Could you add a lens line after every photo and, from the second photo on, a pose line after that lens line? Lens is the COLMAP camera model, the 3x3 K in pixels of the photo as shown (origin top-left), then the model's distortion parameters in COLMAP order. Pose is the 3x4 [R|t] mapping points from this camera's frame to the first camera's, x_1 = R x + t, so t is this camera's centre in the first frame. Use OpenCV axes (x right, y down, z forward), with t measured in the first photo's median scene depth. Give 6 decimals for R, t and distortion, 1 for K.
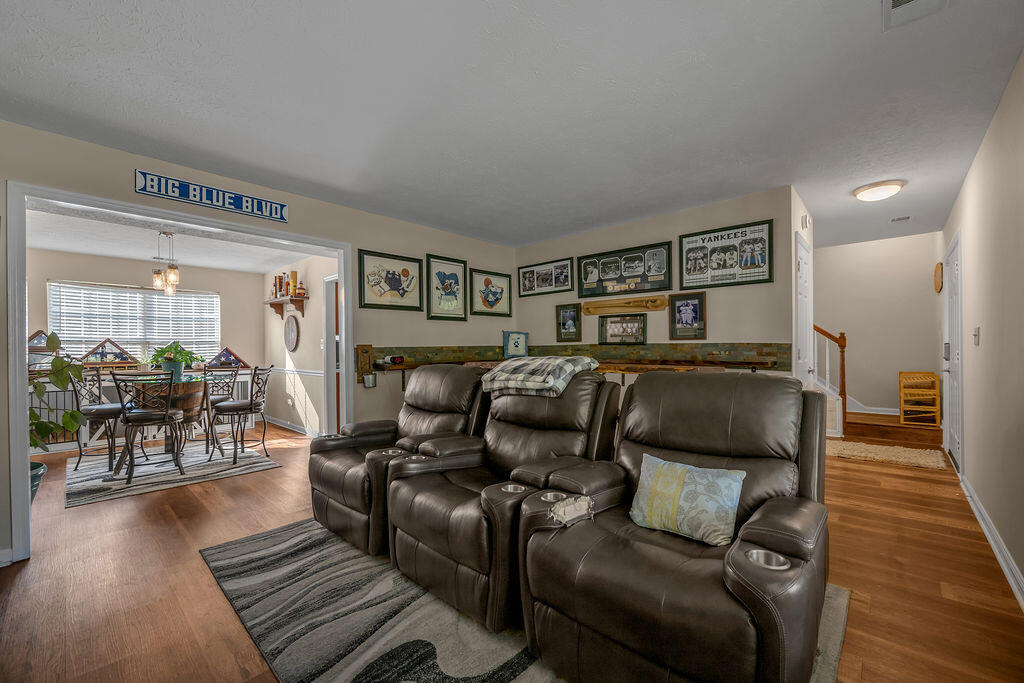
lens RADIAL K [[413.4, 0, 521.1], [0, 413.4, 345.9], [0, 0, 1]] dist [-0.005238, -0.000154]
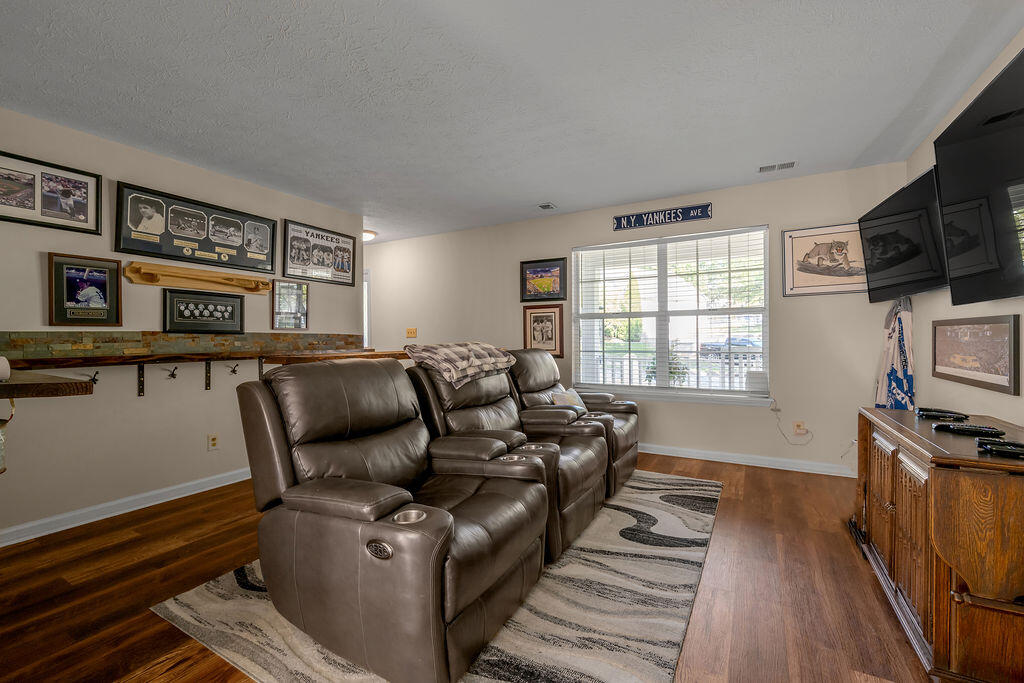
lens RADIAL K [[425.6, 0, 512.6], [0, 425.6, 337.5], [0, 0, 1]] dist [-0.004161, 0.000492]
pose [[-0.212356, 0.009410, 0.977147, -0.670603], [-0.000587, 0.999952, -0.009757, 0.012858], [-0.977192, -0.002646, -0.212341, 0.694729]]
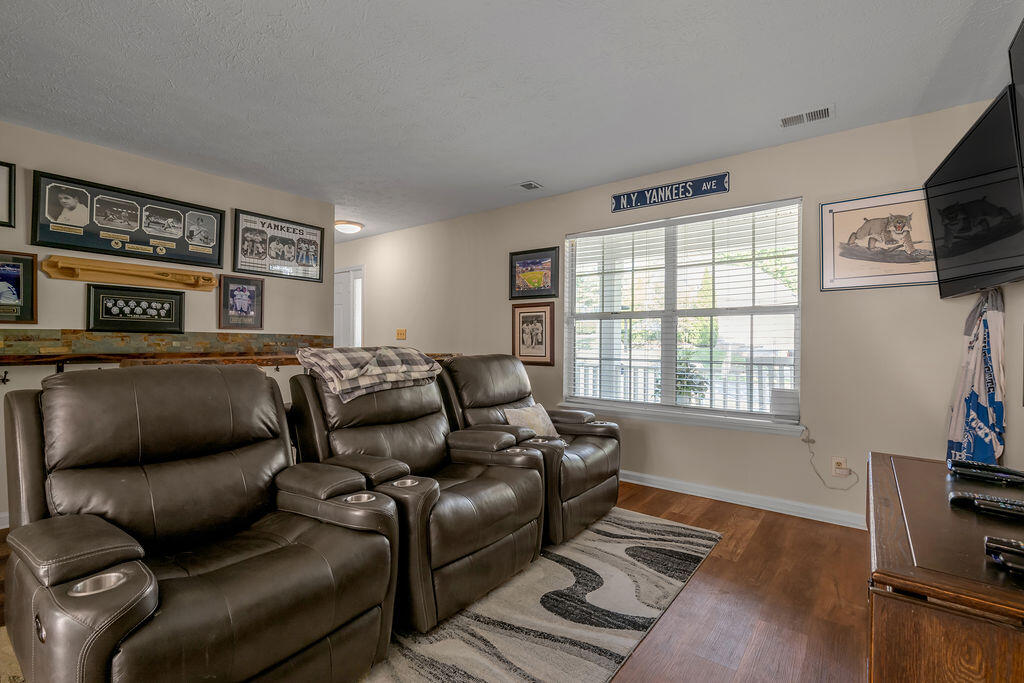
lens RADIAL K [[454.5, 0, 512.1], [0, 454.5, 341.4], [0, 0, 1]] dist [-0.009378, 0.001771]
pose [[-0.068511, 0.005362, 0.997636, -0.599572], [-0.014471, 0.999875, -0.006368, 0.008962], [-0.997545, -0.014873, -0.068425, 0.480546]]
